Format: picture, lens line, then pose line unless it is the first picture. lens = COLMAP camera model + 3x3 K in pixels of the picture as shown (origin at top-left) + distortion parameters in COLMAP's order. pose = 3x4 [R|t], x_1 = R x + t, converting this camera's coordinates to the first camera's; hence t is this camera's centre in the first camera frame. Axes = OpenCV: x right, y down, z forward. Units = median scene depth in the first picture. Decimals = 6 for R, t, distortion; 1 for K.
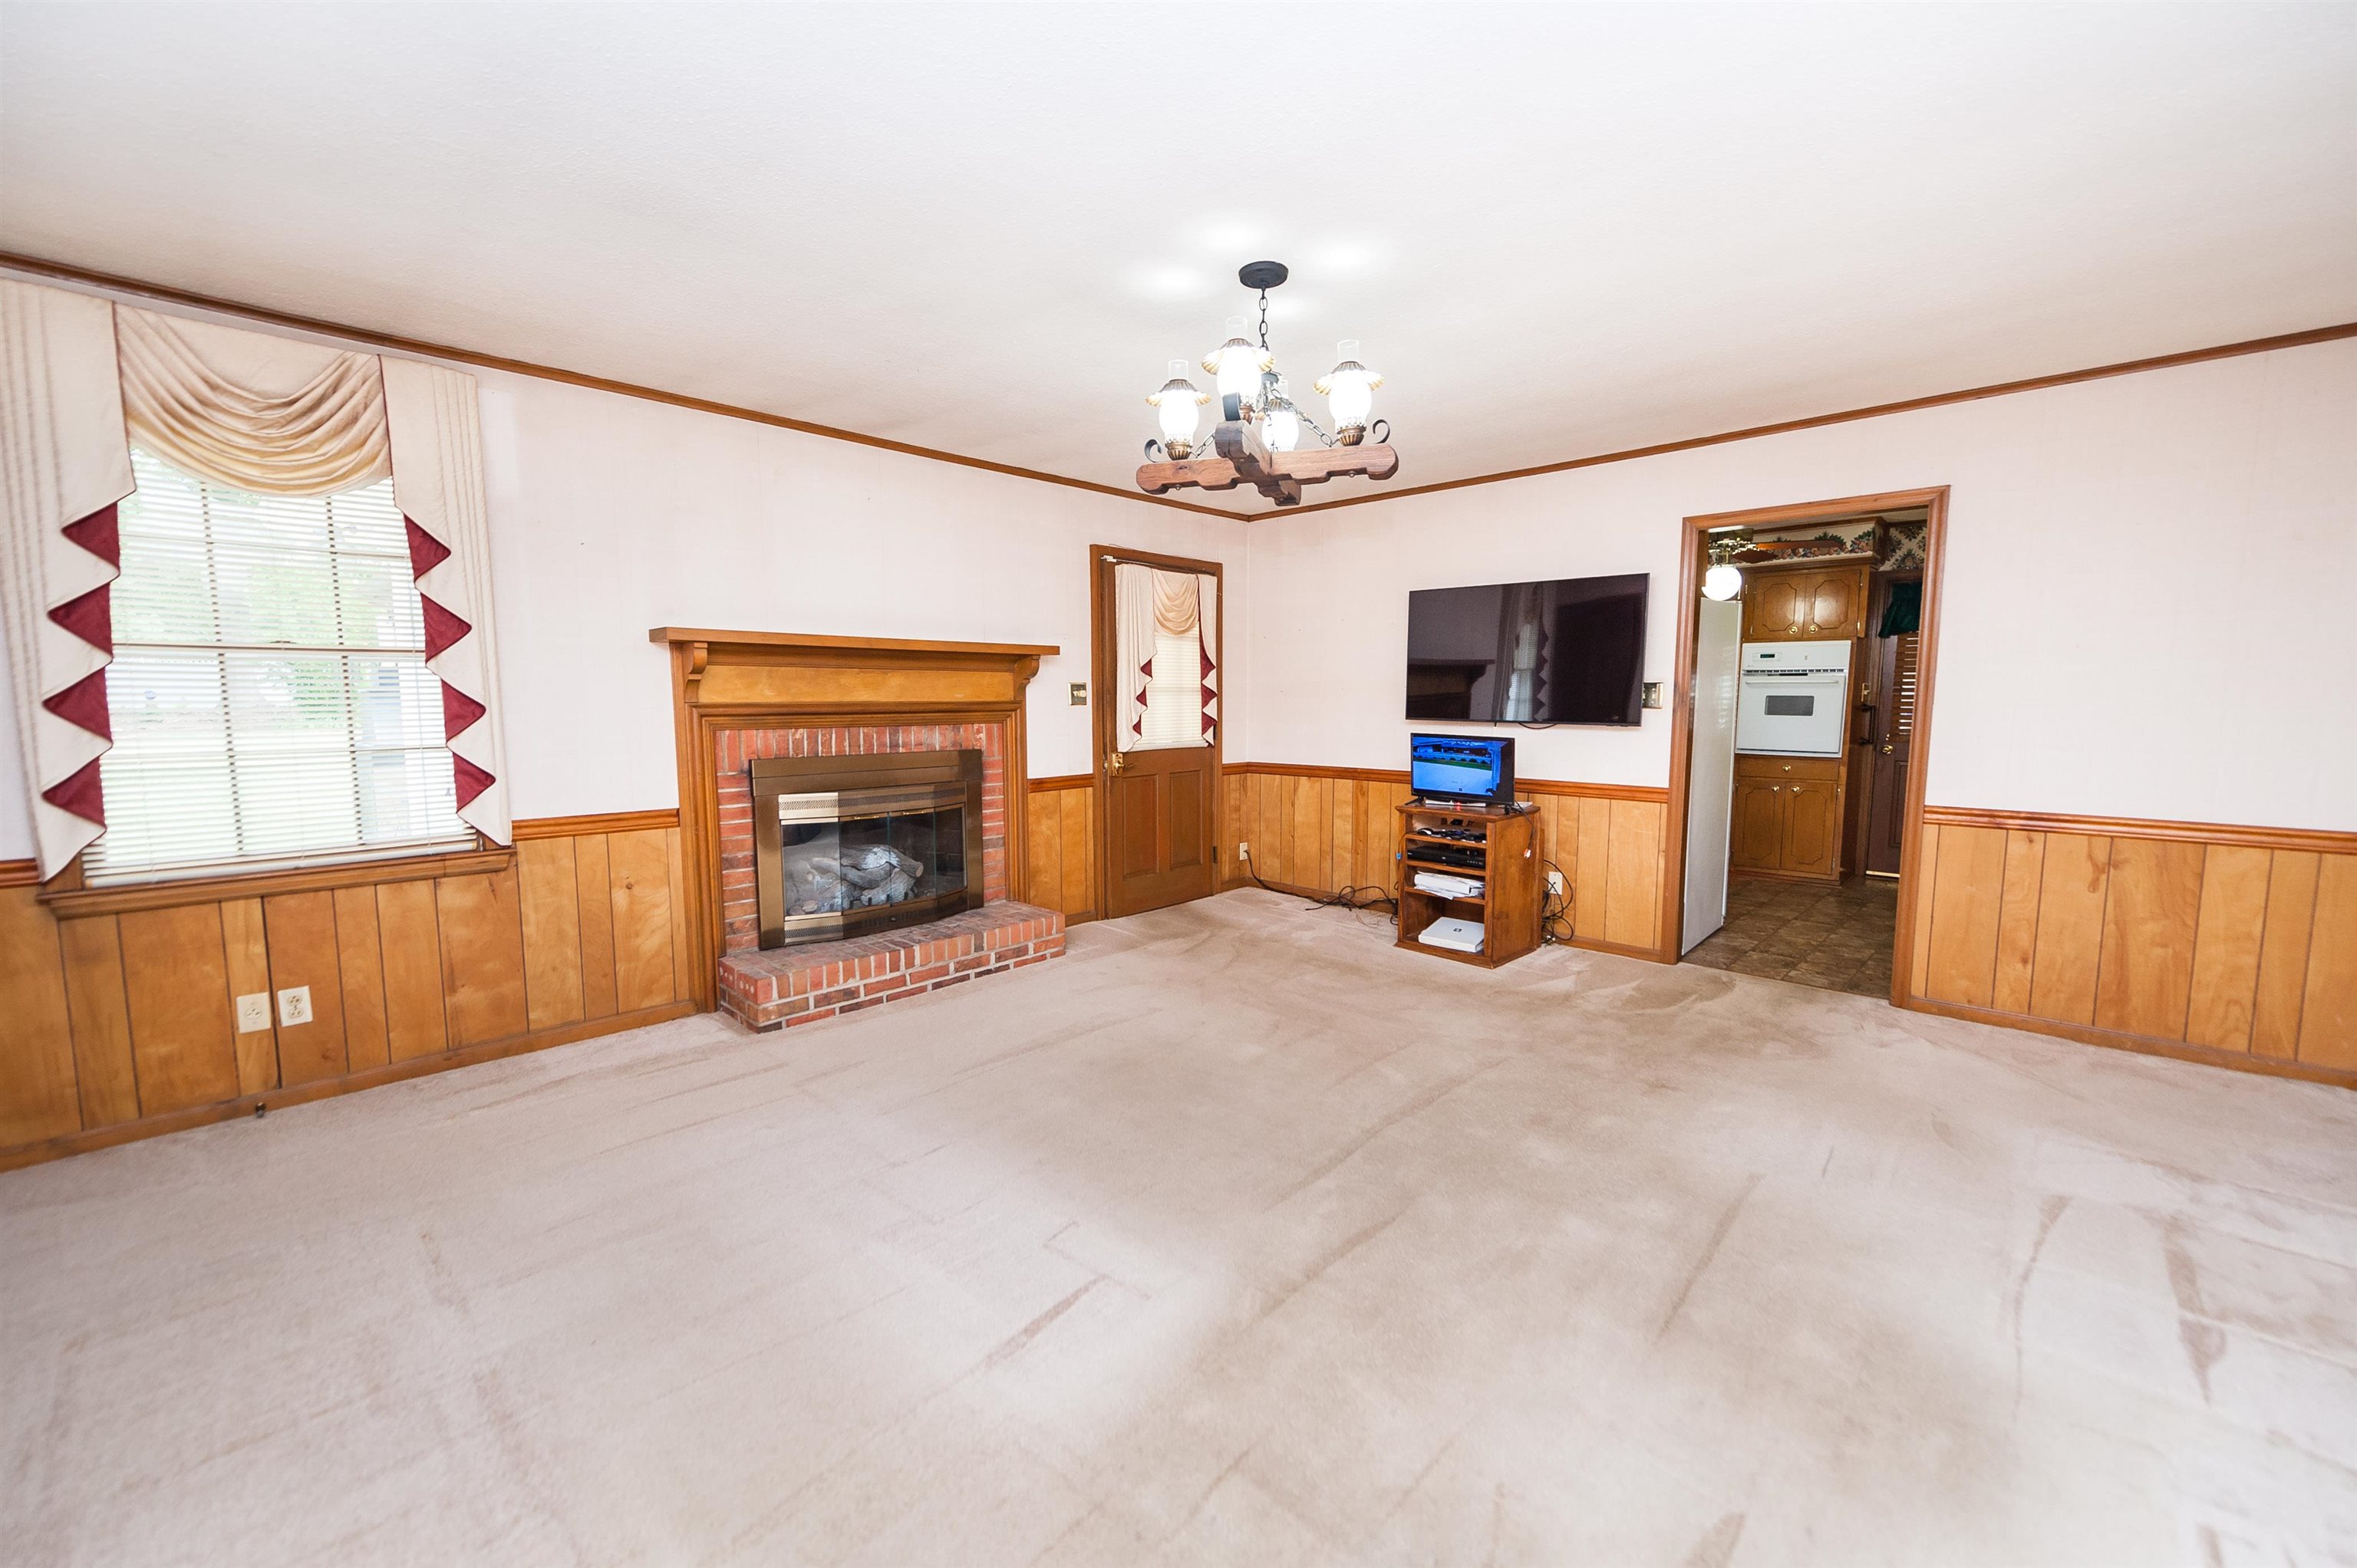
lens RADIAL K [[931.6, 0, 1190.8], [0, 931.6, 791.1], [0, 0, 1]] dist [0.012609, -0.004378]
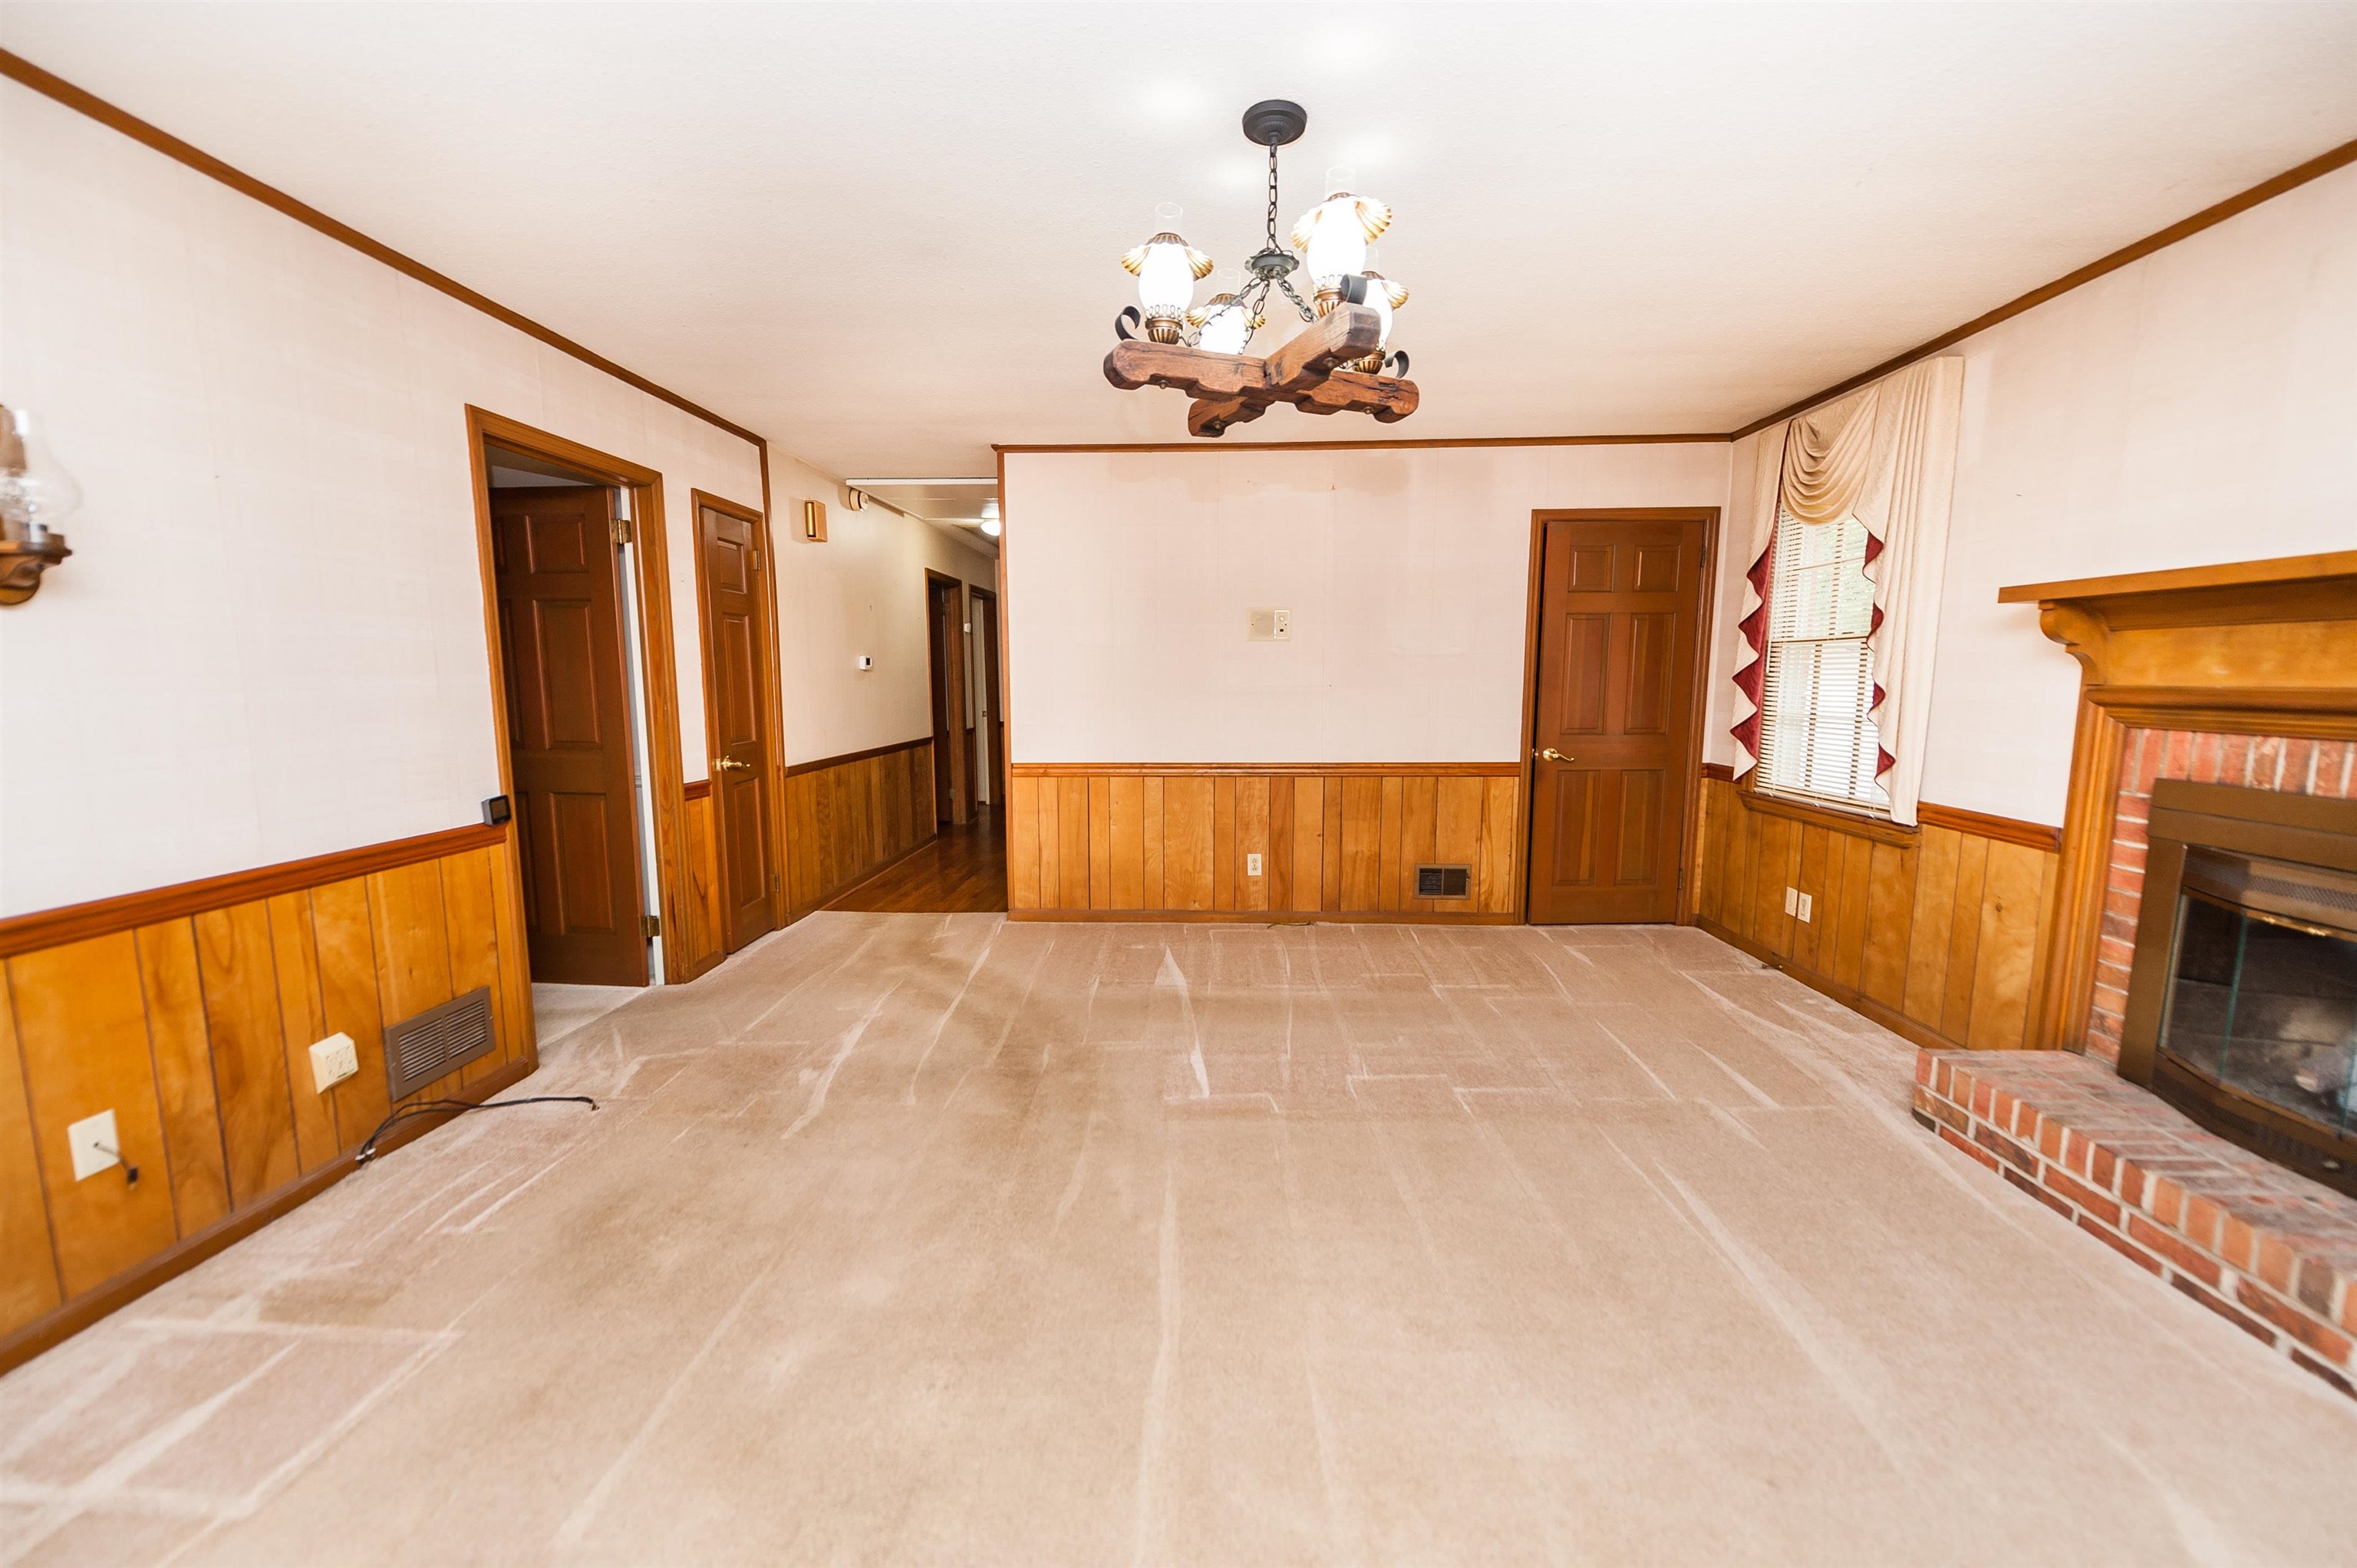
lens RADIAL K [[931.6, 0, 1179.8], [0, 931.6, 790.2], [0, 0, 1]] dist [0.012609, -0.004378]
pose [[-0.753959, 0.081682, -0.651823, 0.440100], [-0.068217, 0.977140, 0.201355, -0.108902], [0.653369, 0.196279, -0.731152, 1.039596]]
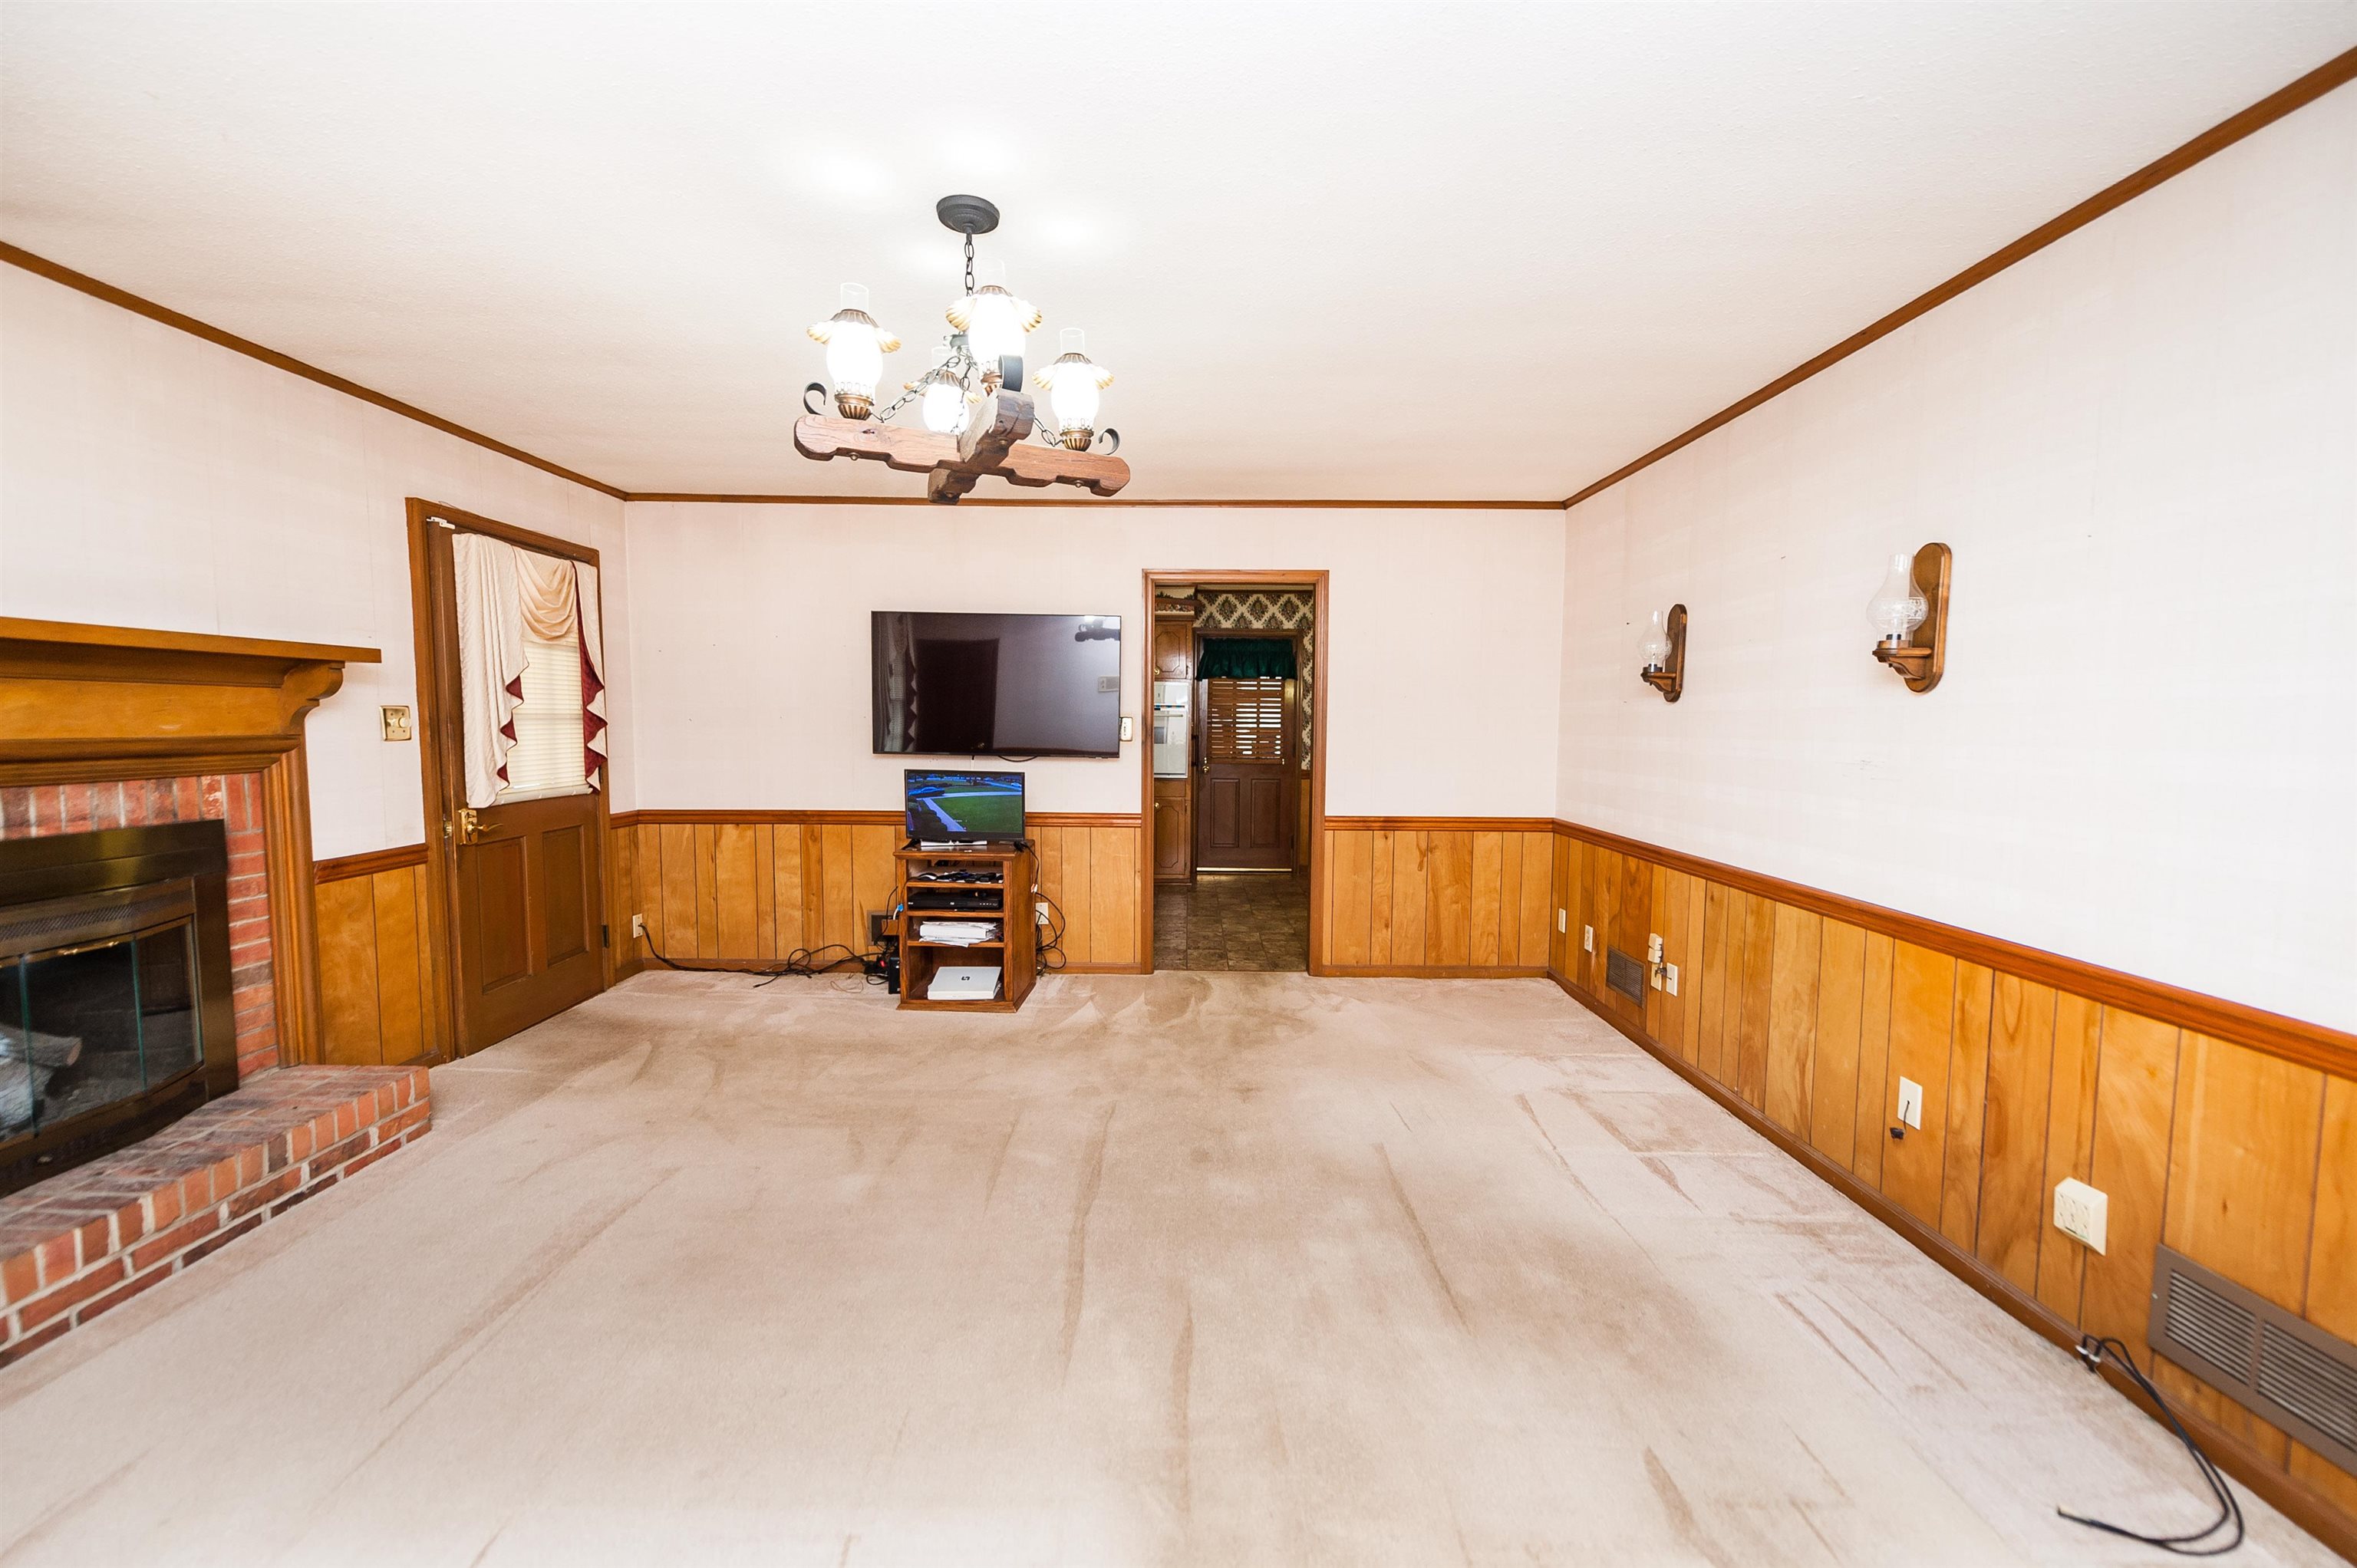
lens RADIAL K [[931.6, 0, 1181.9], [0, 931.6, 791.7], [0, 0, 1]] dist [0.012609, -0.004378]
pose [[0.727380, -0.045751, 0.684708, -0.231684], [0.062014, 0.998075, 0.000811, -0.030914], [-0.683427, 0.041871, 0.728817, 0.200681]]
